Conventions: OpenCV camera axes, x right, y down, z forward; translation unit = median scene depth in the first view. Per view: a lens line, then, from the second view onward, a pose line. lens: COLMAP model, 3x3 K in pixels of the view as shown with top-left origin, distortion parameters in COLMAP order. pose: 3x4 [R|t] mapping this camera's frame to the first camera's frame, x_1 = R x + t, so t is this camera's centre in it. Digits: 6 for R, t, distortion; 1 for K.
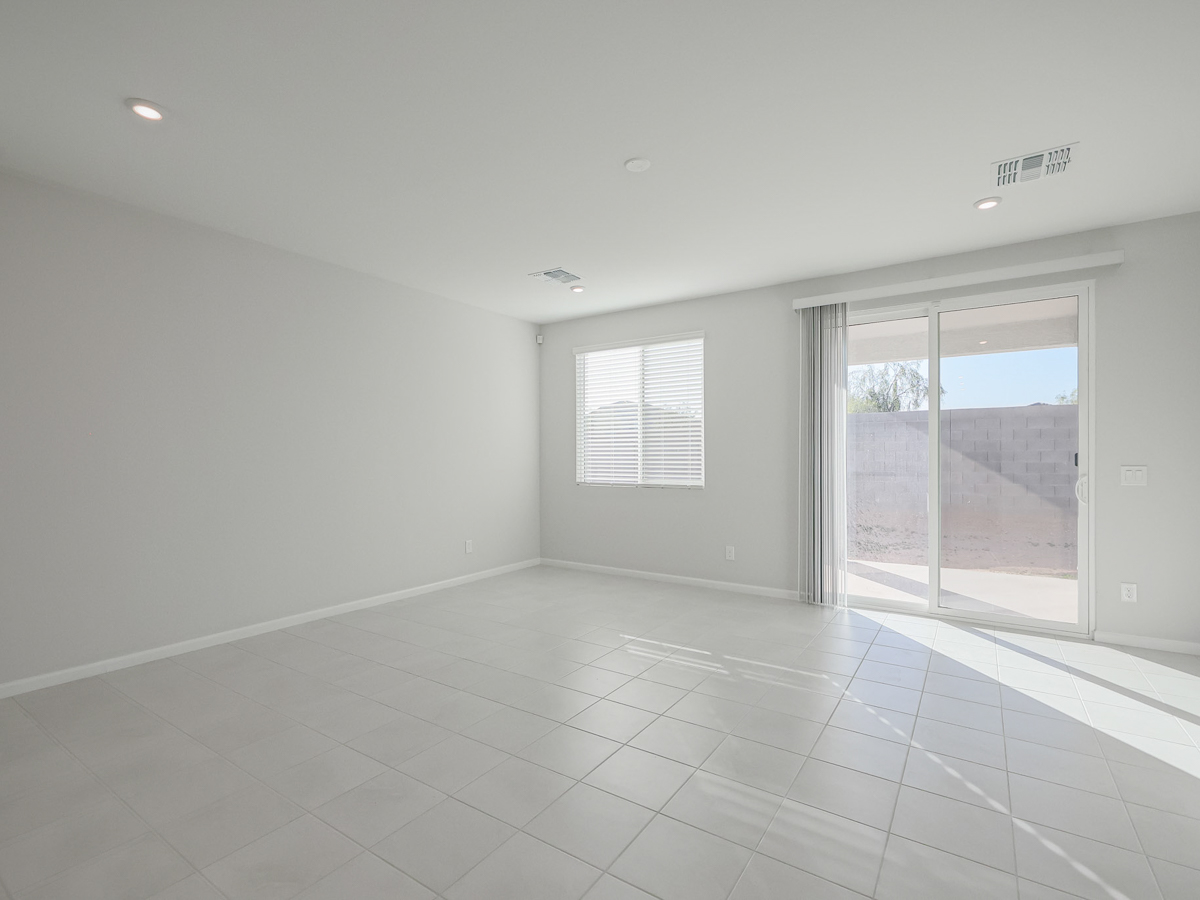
lens RADIAL K [[566.3, 0, 594.8], [0, 566.3, 459.6], [0, 0, 1]] dist [0.000467, -0.000236]
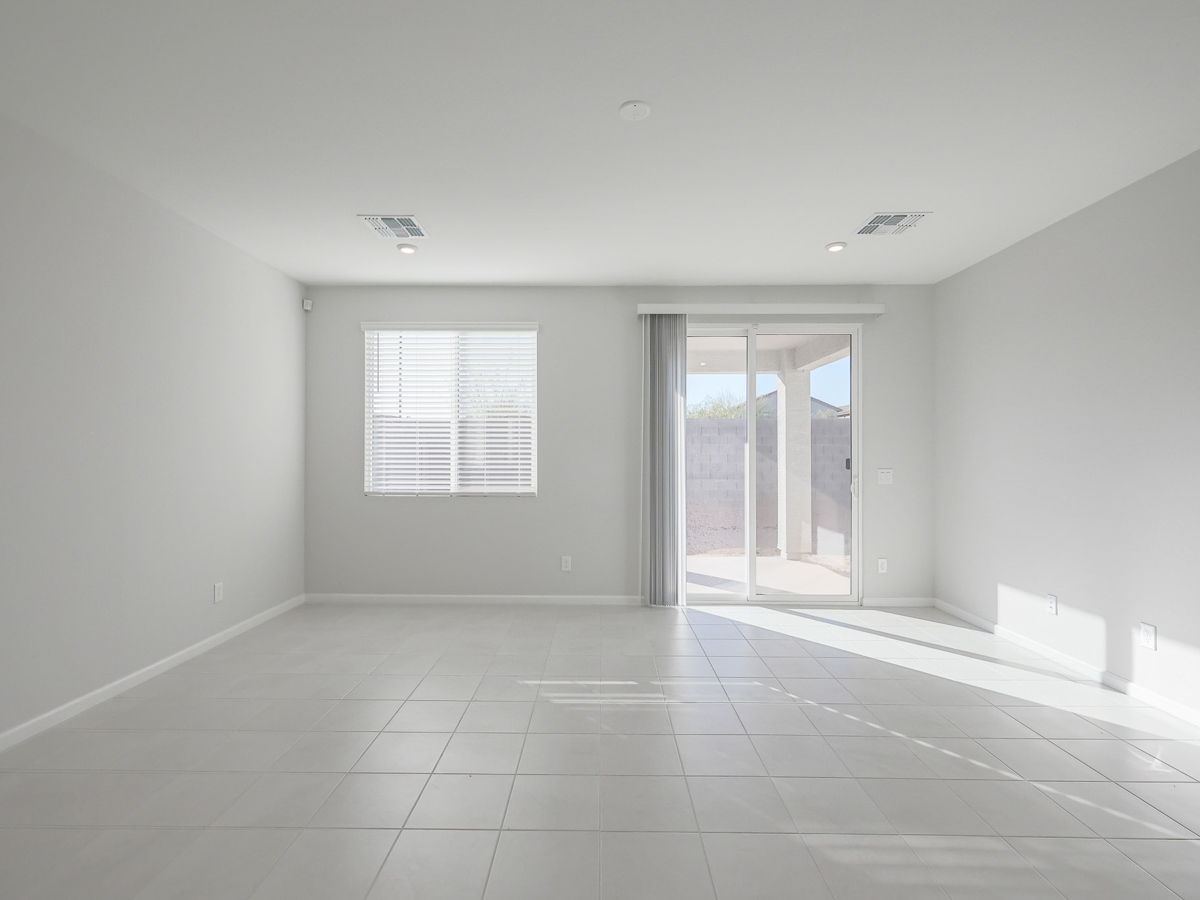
lens RADIAL K [[563.1, 0, 597.1], [0, 563.1, 454.8], [0, 0, 1]] dist [0.001054, -0.000820]
pose [[0.834645, 0.004627, 0.550769, -0.251663], [-0.000577, 0.999972, -0.007526, -0.008879], [-0.550788, 0.005964, 0.834624, 0.212151]]
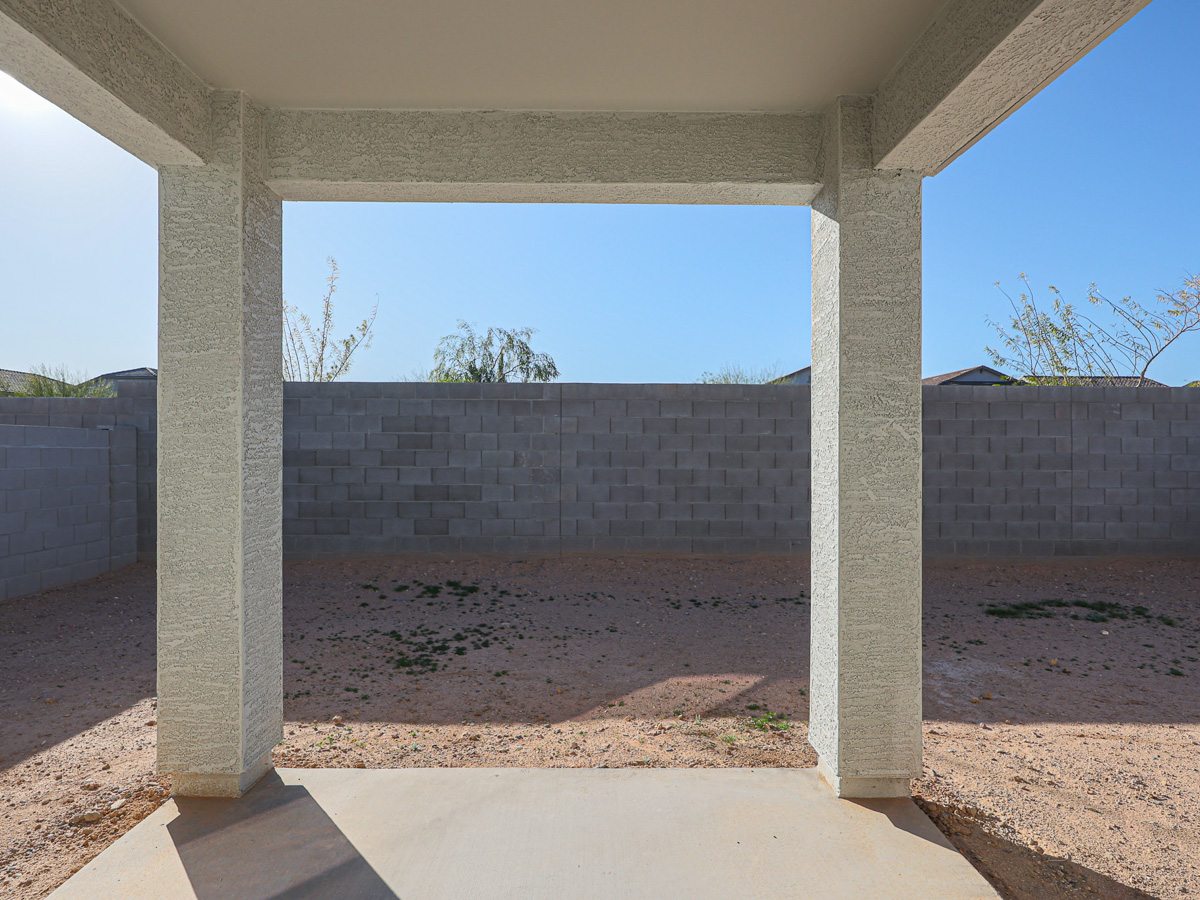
lens RADIAL K [[682.7, 0, 600.0], [0, 682.7, 450.0], [0, 0, 1]] dist [0.004256, -0.001243]
pose [[0.819604, 0.009954, 0.572845, 0.580381], [-0.003790, 0.999921, -0.011952, -0.017243], [-0.572919, 0.007625, 0.819577, 0.895608]]
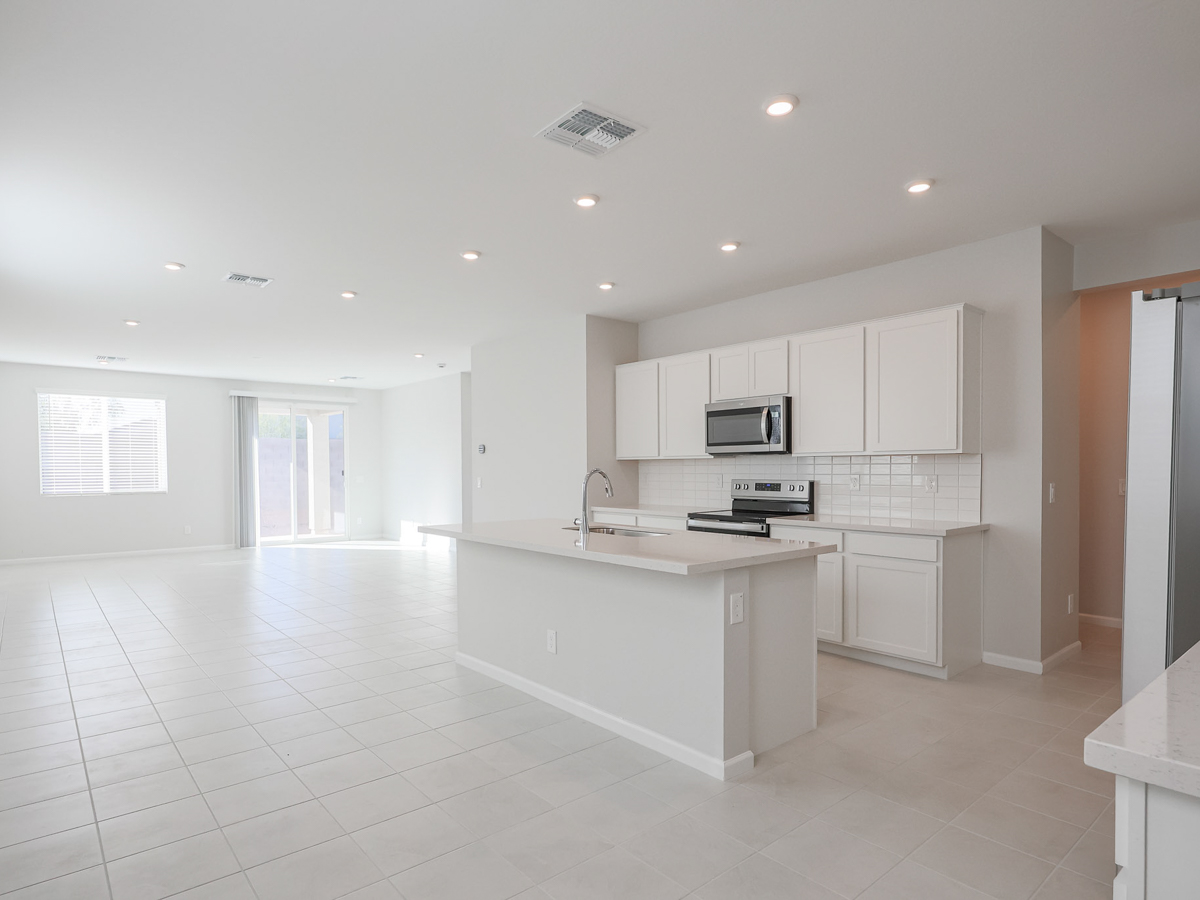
lens RADIAL K [[673.3, 0, 599.2], [0, 673.3, 484.6], [0, 0, 1]] dist [0.004479, 0.002067]
pose [[0.268690, -0.025218, 0.962897, -1.493128], [0.008867, 0.999680, 0.023707, -0.008290], [-0.963186, 0.002169, 0.268828, -0.795865]]
